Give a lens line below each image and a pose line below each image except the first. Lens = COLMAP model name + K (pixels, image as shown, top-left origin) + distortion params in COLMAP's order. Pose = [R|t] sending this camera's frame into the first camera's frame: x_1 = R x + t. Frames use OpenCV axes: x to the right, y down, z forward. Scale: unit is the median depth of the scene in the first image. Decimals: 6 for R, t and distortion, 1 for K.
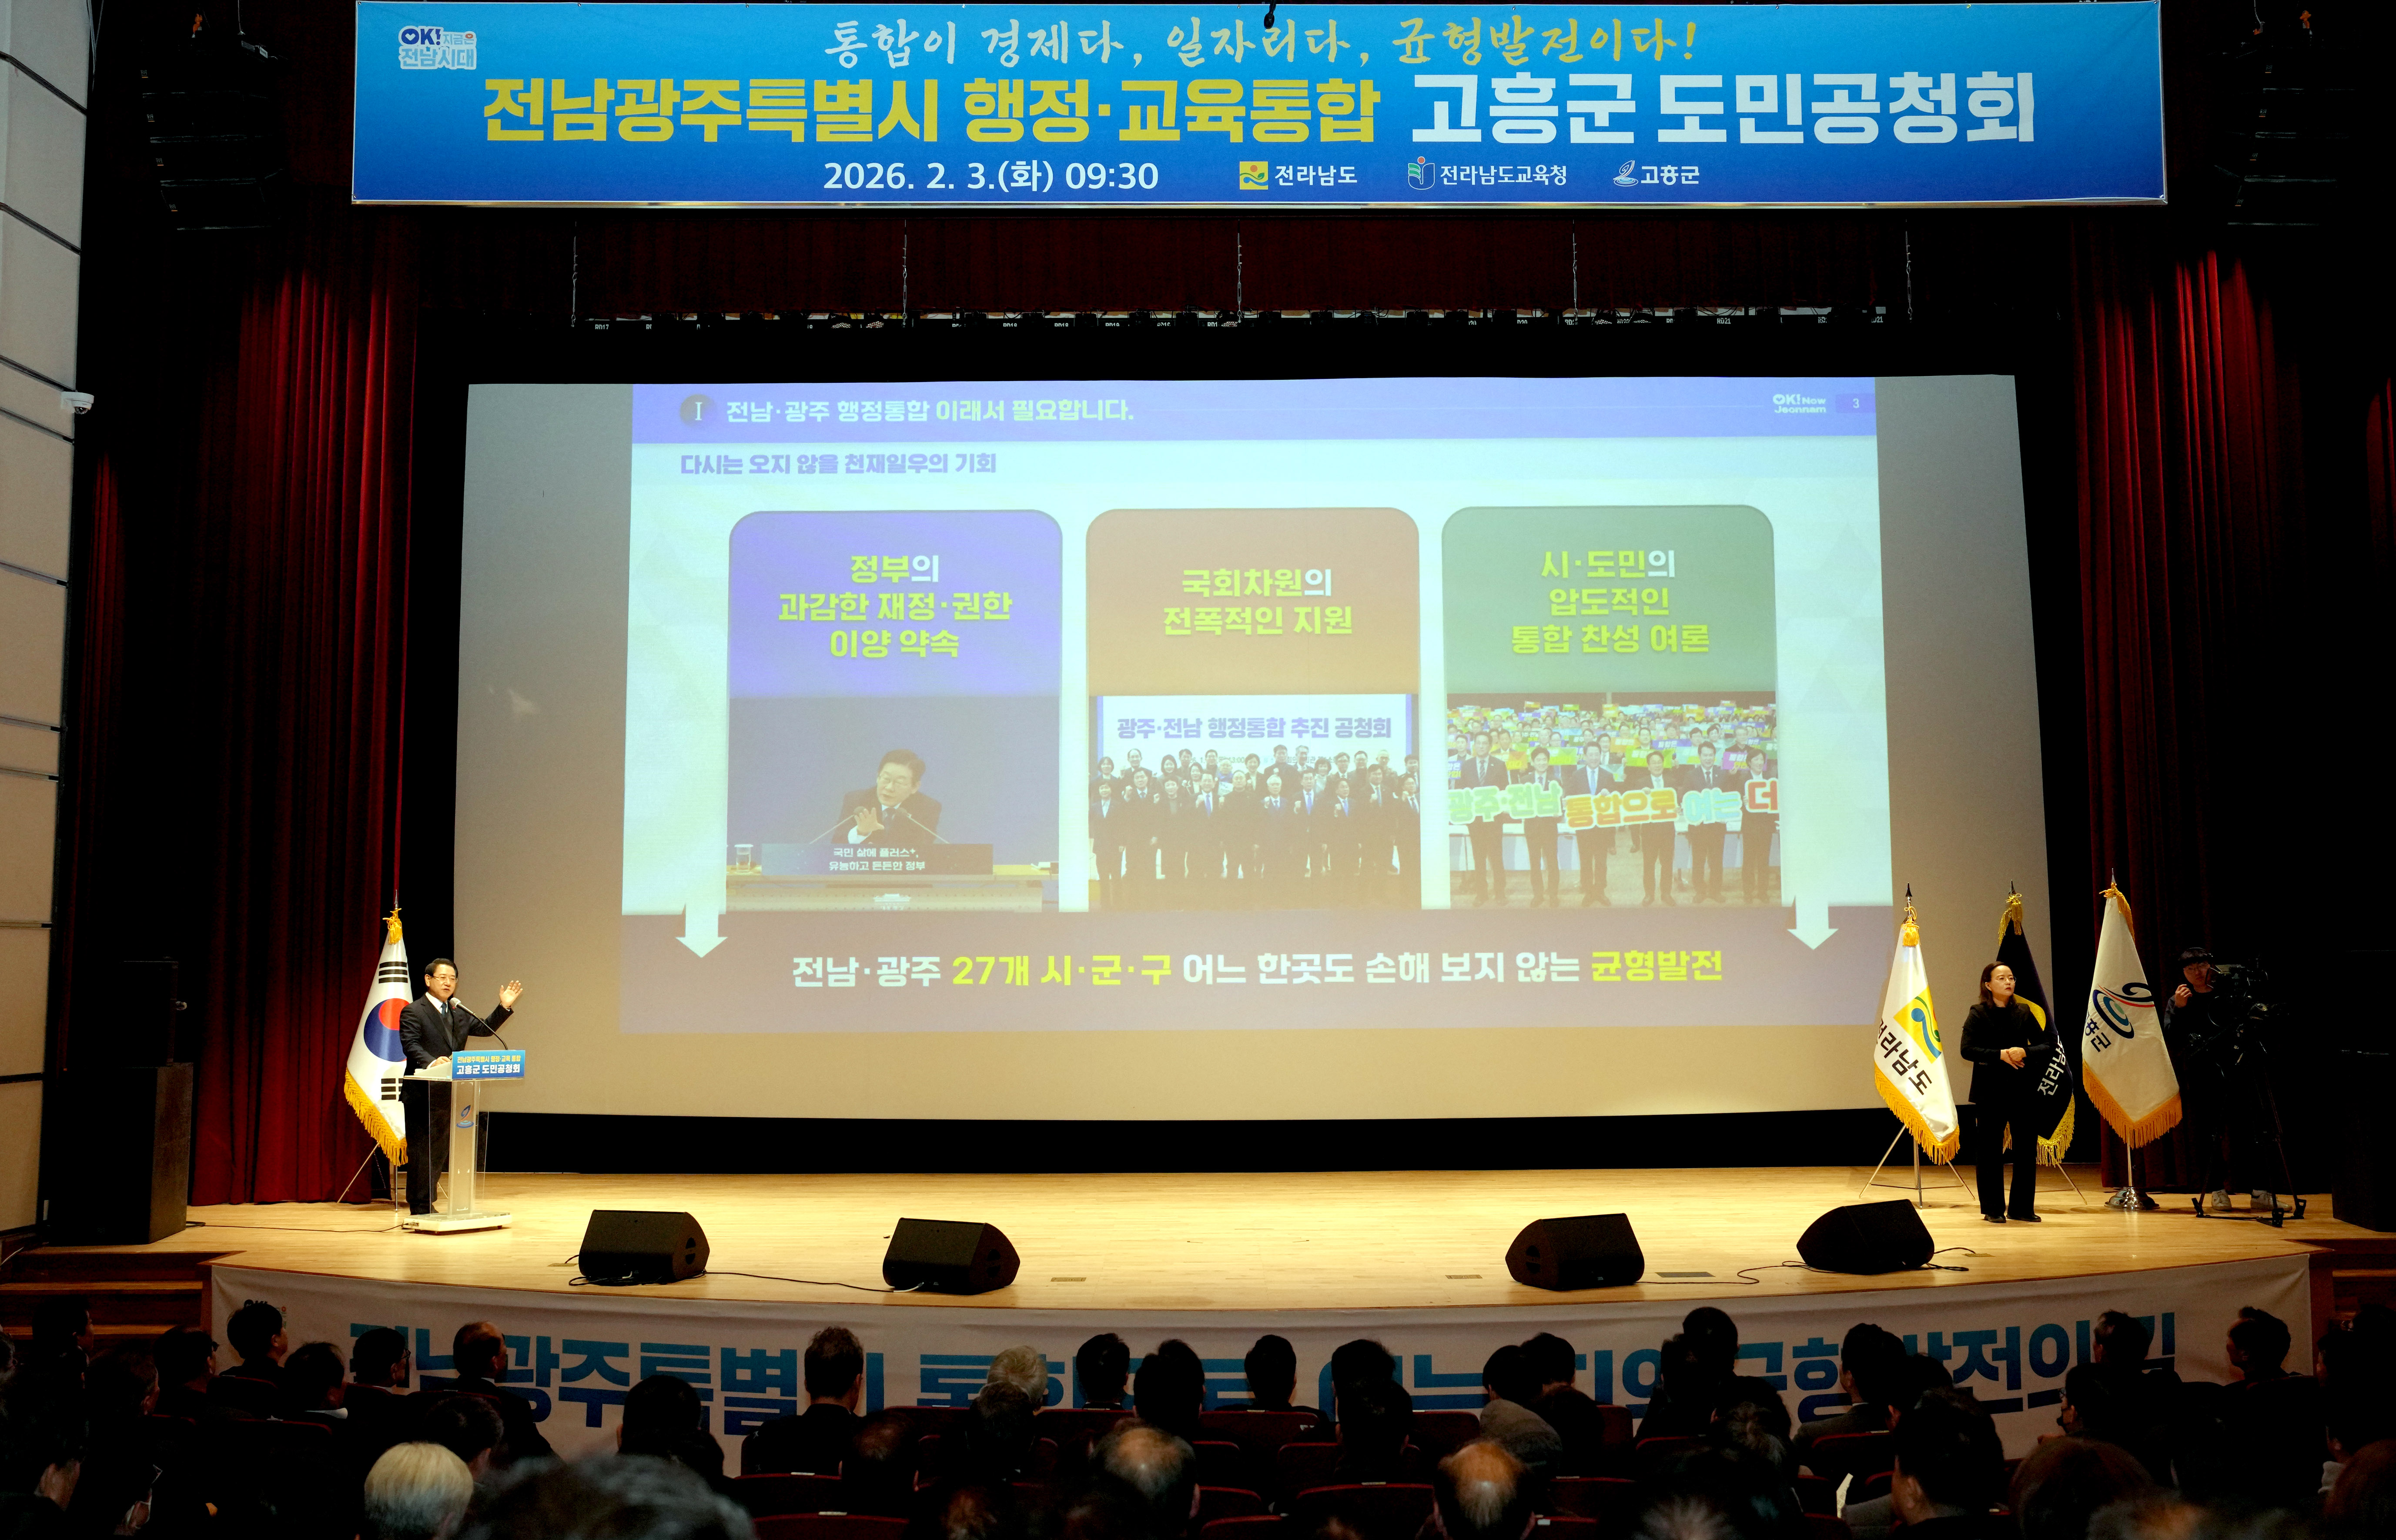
lens RADIAL K [[2160.9, 0, 1200.6], [0, 2160.9, 789.3], [0, 0, 1]] dist [-0.009220, 0.001716]
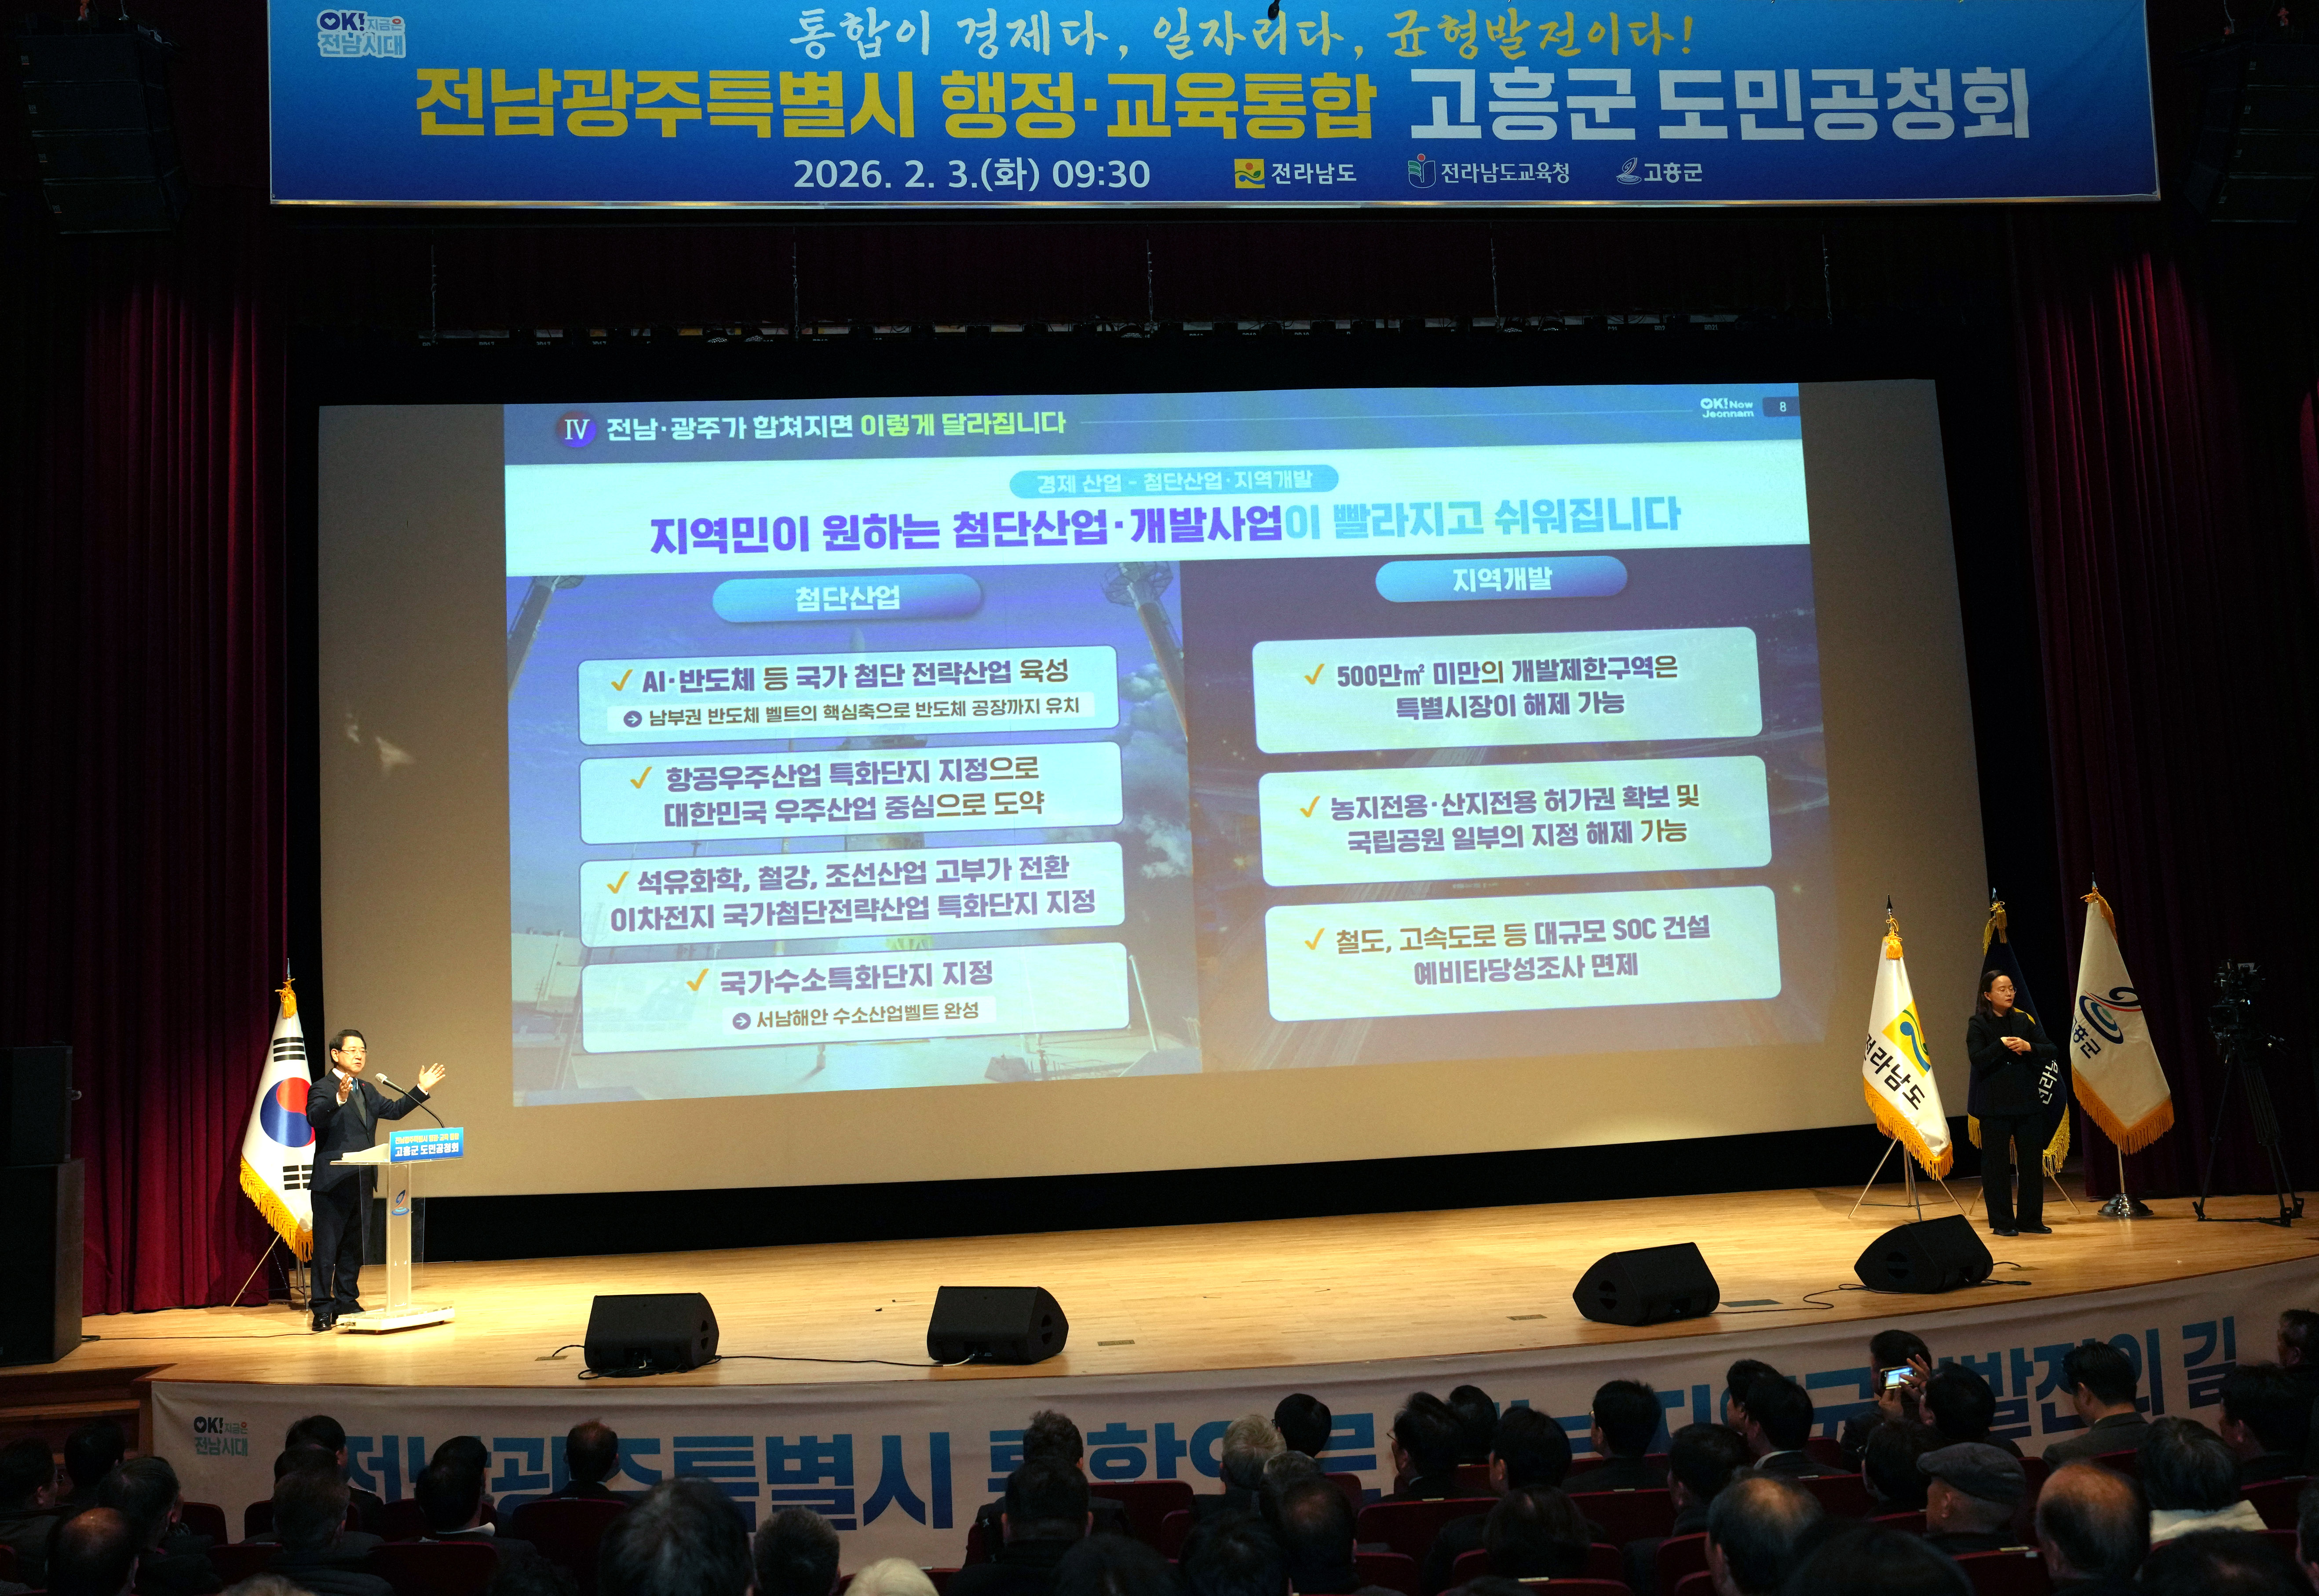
lens RADIAL K [[2280.5, 0, 1159.5], [0, 2280.5, 798.0], [0, 0, 1]] dist [0.002365, -0.005284]
pose [[0.993993, -0.029377, 0.105427, -0.128557], [0.030618, 0.999479, -0.010170, 0.000310], [-0.105073, 0.013337, 0.994375, 0.006718]]
